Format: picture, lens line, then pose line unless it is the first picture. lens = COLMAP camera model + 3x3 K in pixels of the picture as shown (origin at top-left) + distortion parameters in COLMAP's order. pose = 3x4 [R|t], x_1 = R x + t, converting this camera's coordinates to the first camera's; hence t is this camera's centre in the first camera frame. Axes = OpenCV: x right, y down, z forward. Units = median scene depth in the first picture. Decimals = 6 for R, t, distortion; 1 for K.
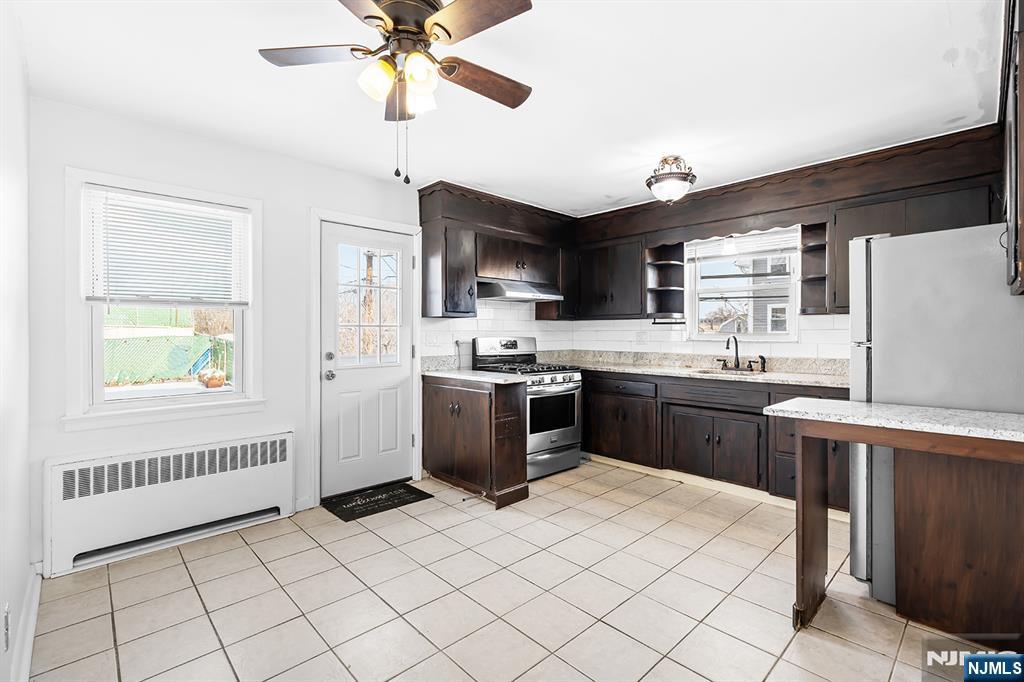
lens RADIAL K [[467.7, 0, 509.1], [0, 467.7, 337.0], [0, 0, 1]] dist [-0.002599, 0.002158]
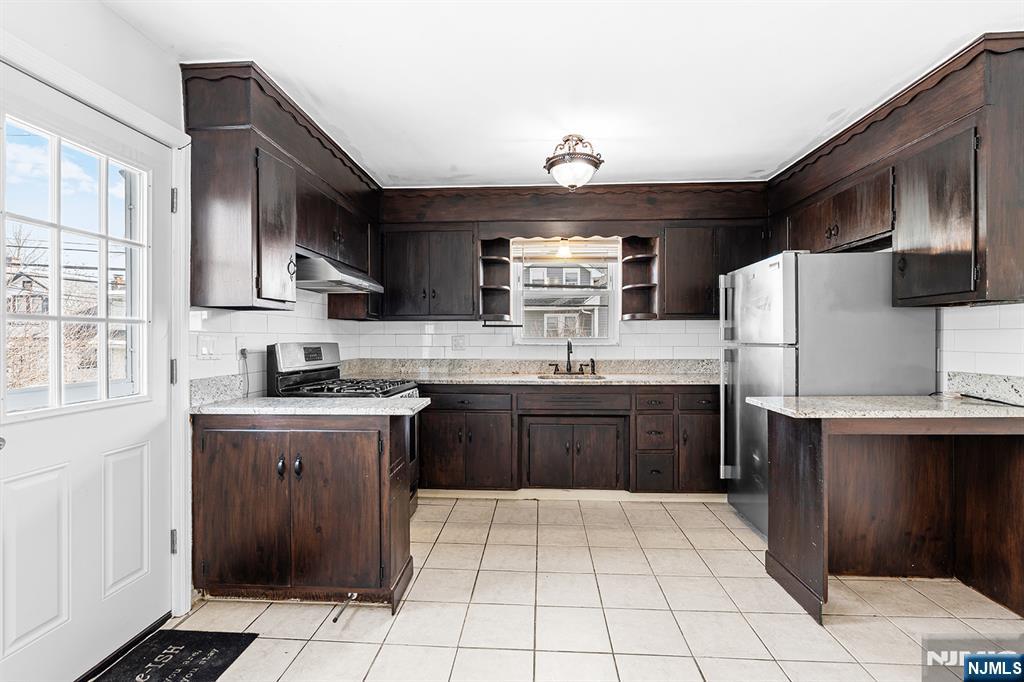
lens RADIAL K [[467.7, 0, 511.3], [0, 467.7, 342.8], [0, 0, 1]] dist [-0.002599, 0.002158]
pose [[0.724522, -0.006743, 0.689218, -0.298648], [0.006894, 0.999973, 0.002536, 0.000798], [-0.689217, 0.002914, 0.724549, 0.372518]]
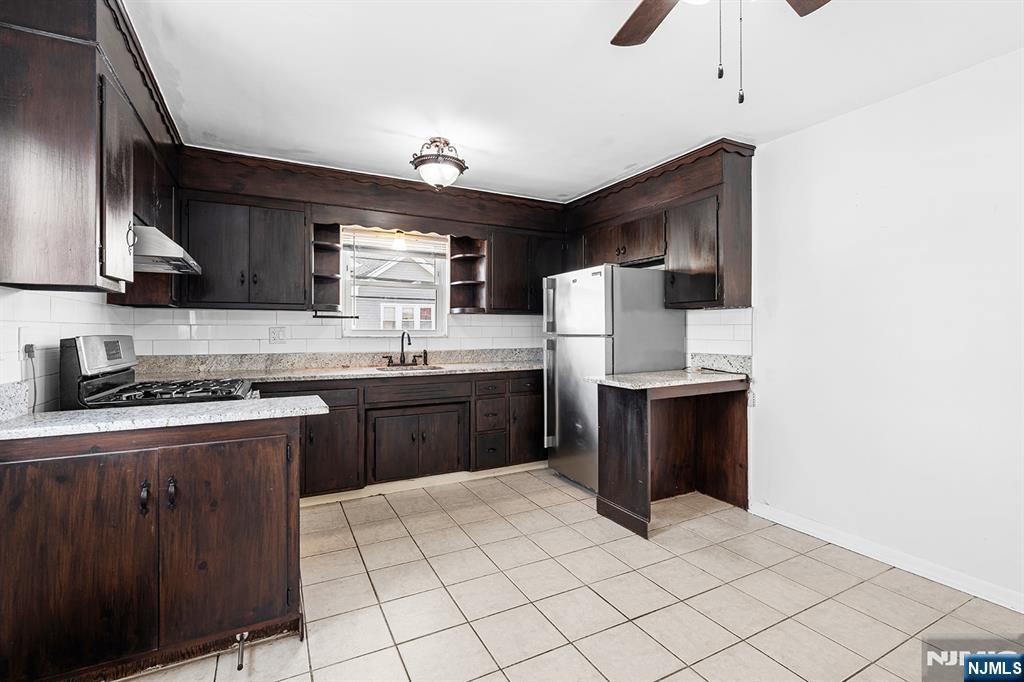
lens RADIAL K [[467.7, 0, 513.0], [0, 467.7, 329.9], [0, 0, 1]] dist [-0.002599, 0.002158]
pose [[0.260088, 0.001804, 0.965583, -0.437874], [0.008045, 0.999959, -0.004036, -0.000162], [-0.965551, 0.008818, 0.260063, 0.524063]]
